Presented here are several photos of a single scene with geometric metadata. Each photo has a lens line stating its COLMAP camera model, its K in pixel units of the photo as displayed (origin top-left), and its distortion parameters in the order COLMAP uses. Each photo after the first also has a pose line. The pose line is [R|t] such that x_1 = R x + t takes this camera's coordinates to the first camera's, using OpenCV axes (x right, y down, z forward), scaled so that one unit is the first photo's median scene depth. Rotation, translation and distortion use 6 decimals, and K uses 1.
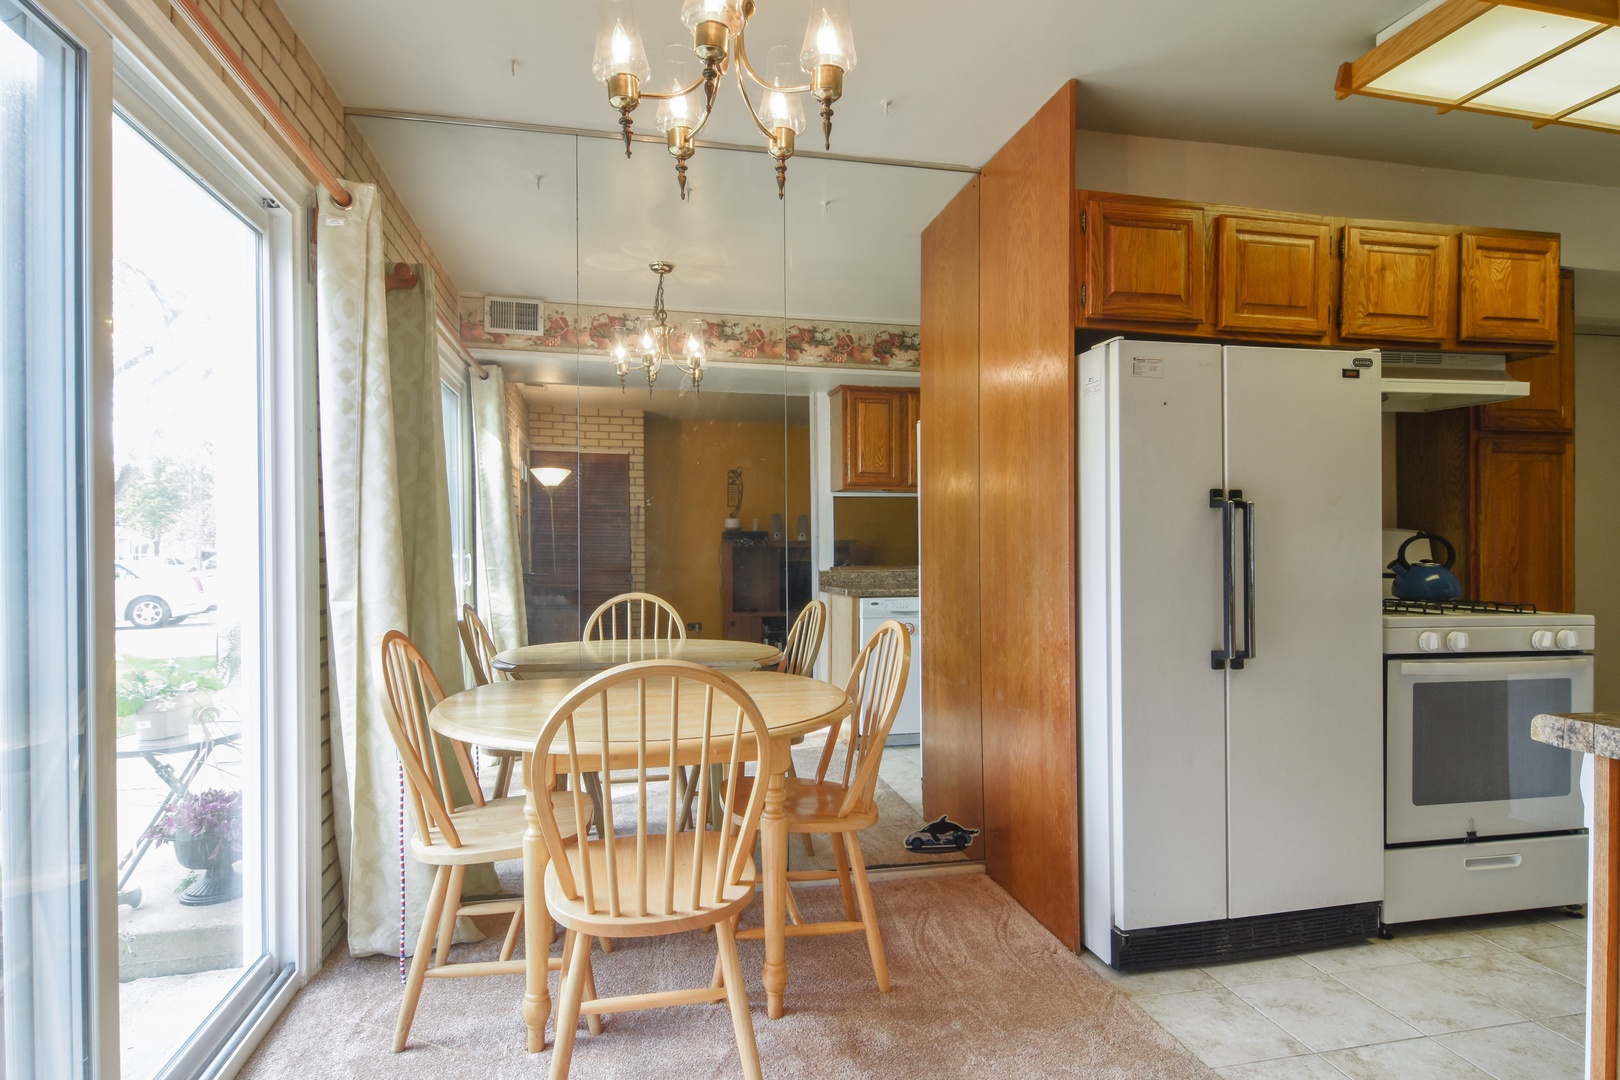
lens RADIAL K [[872.5, 0, 805.9], [0, 872.5, 541.5], [0, 0, 1]] dist [0.010410, -0.006993]
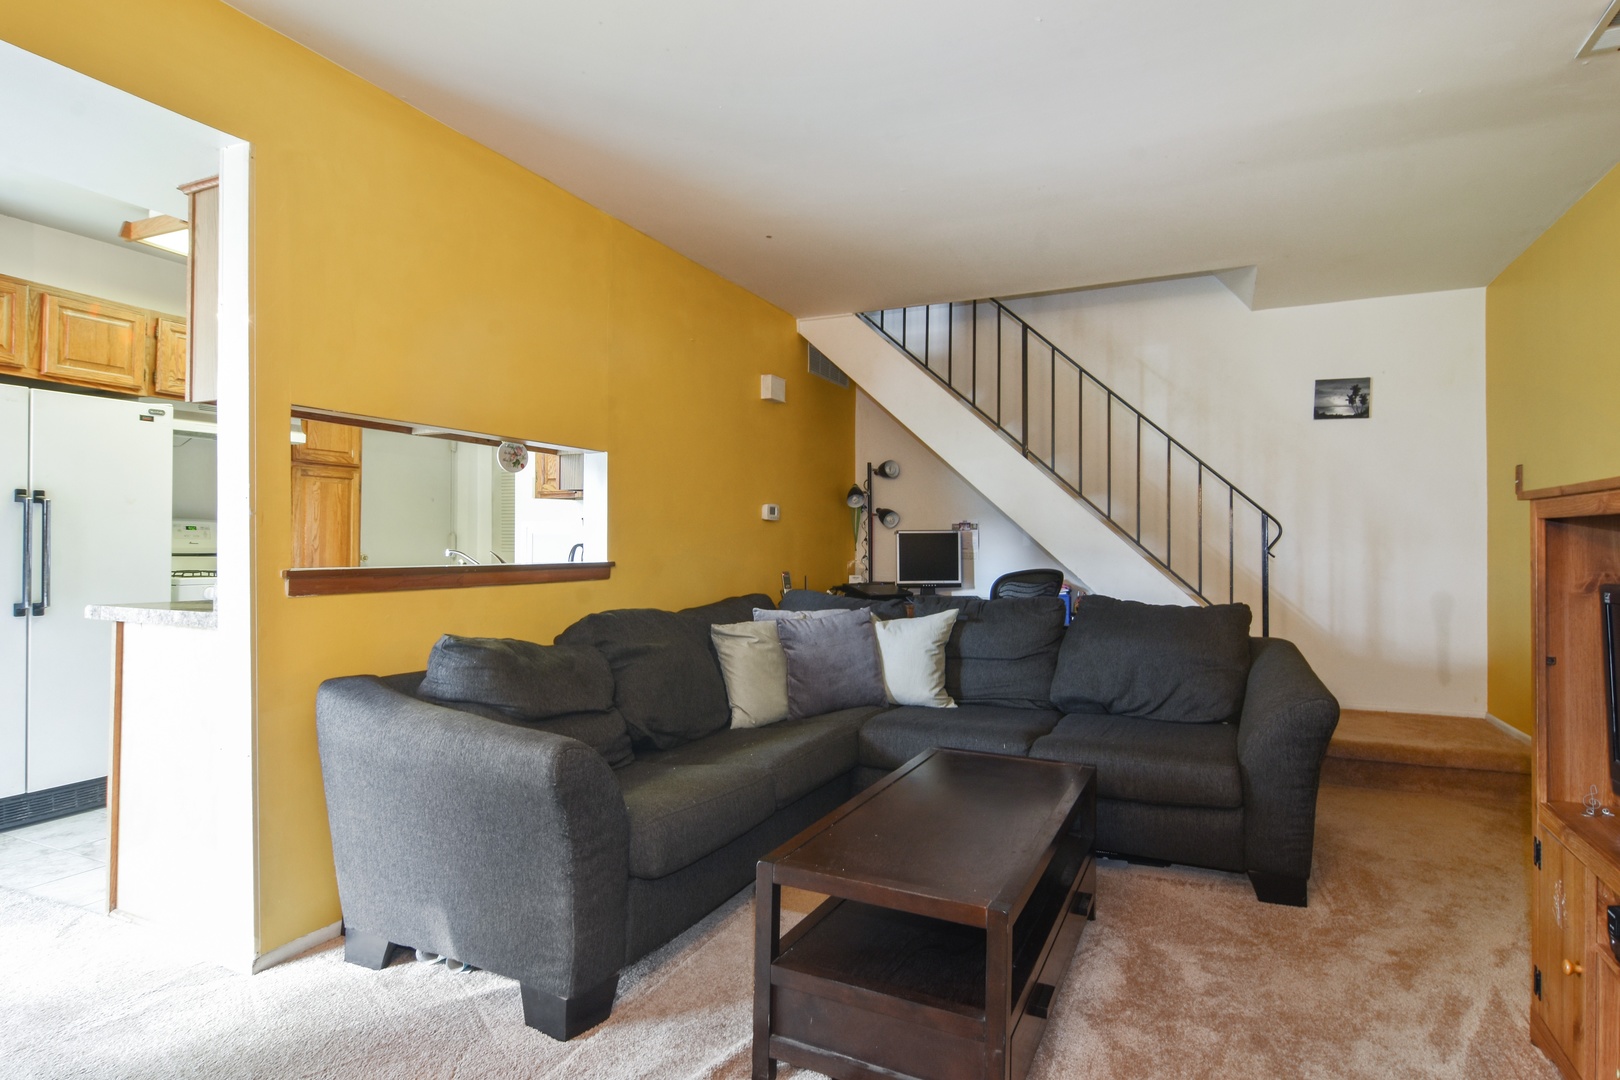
lens RADIAL K [[872.5, 0, 809.9], [0, 872.5, 532.6], [0, 0, 1]] dist [0.010410, -0.006993]
pose [[0.591222, 0.017144, 0.806327, 0.074374], [-0.008680, 0.999851, -0.014894, 0.018317], [-0.806462, 0.001806, 0.591283, -0.775357]]
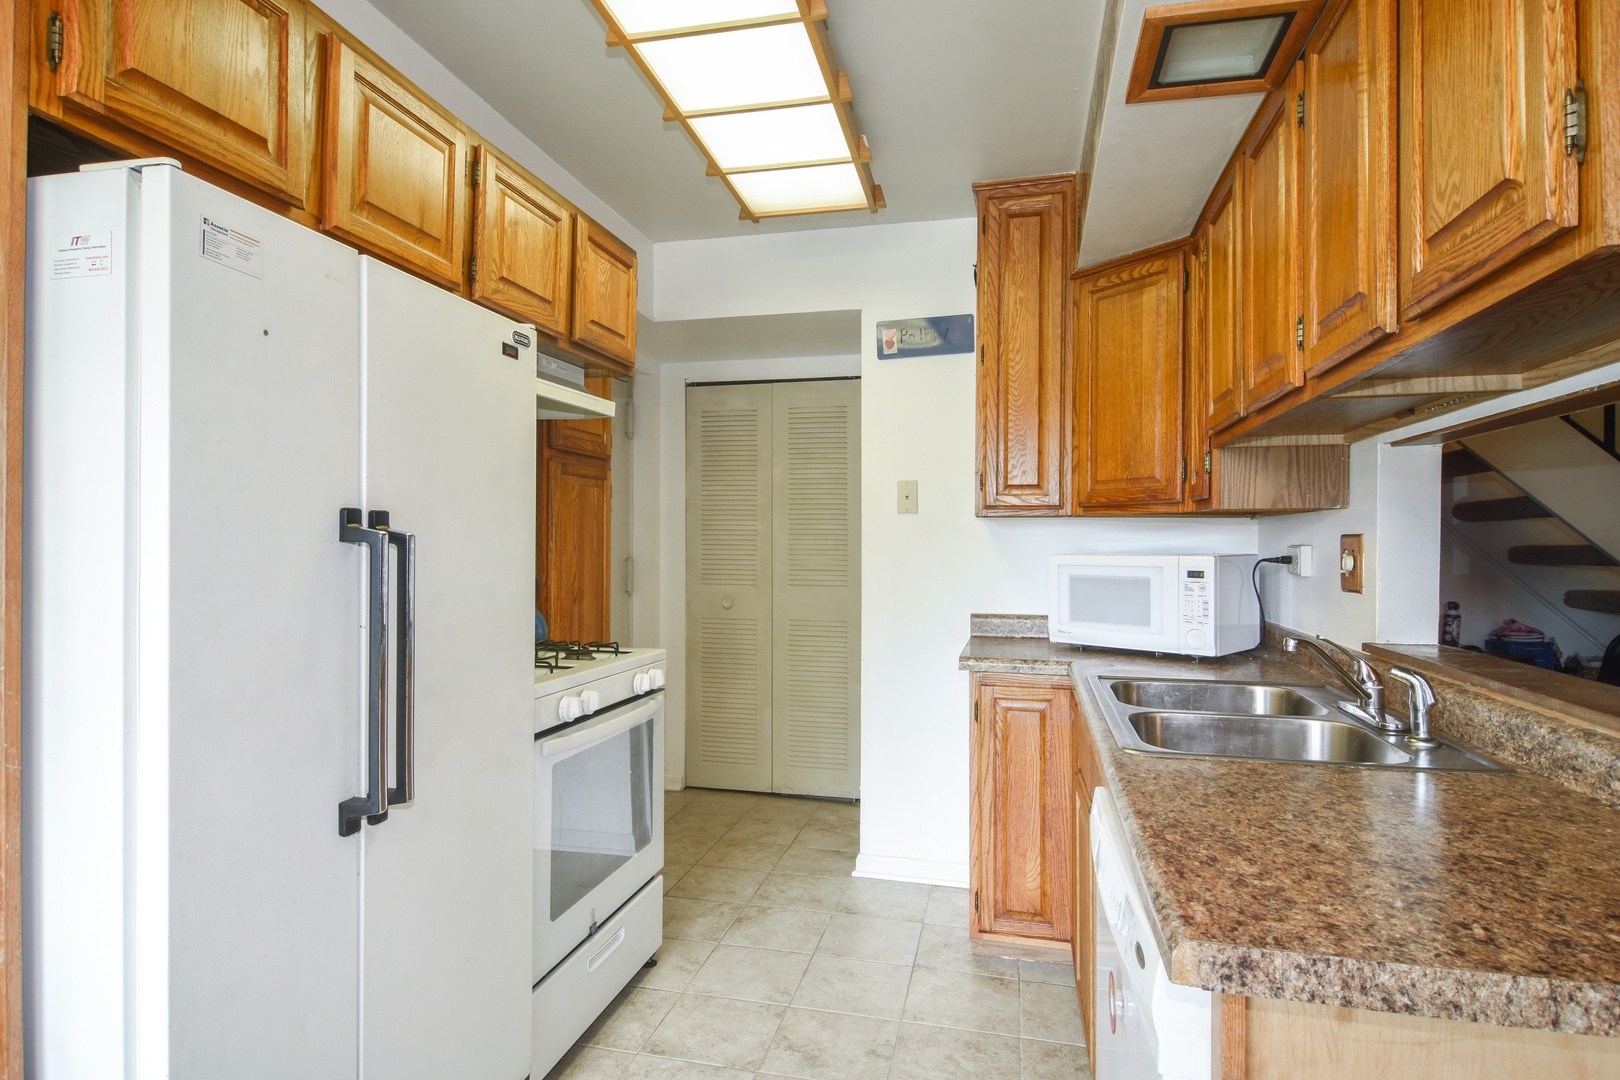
lens RADIAL K [[872.5, 0, 811.0], [0, 872.5, 538.6], [0, 0, 1]] dist [0.010410, -0.006993]
pose [[0.421583, 0.008129, 0.906753, 0.081186], [-0.005606, 0.999964, -0.006358, -0.034758], [-0.906772, -0.002403, 0.421614, 0.449808]]
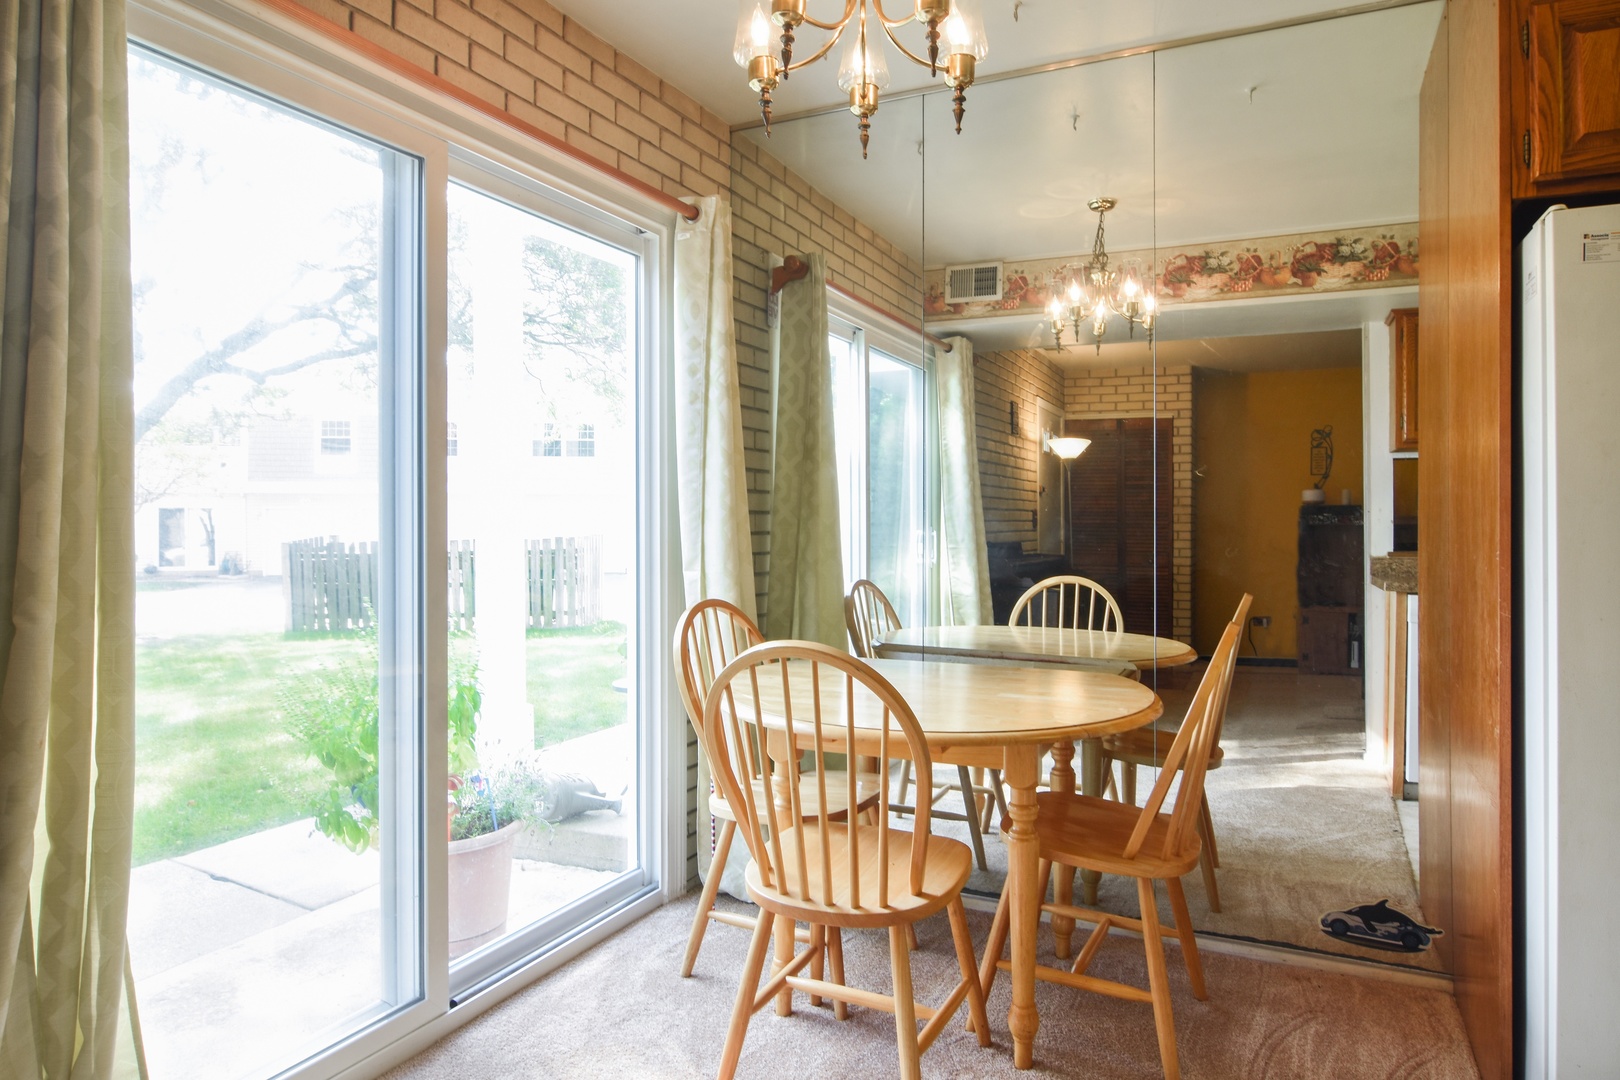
lens RADIAL K [[974.0, 0, 818.2], [0, 974.0, 513.9], [0, 0, 1]] dist [-0.008037, -0.005332]
pose [[0.797665, 0.000250, -0.603100, 0.308905], [-0.003055, 0.999989, -0.003626, -0.000839], [0.603092, 0.004735, 0.797657, 0.086071]]
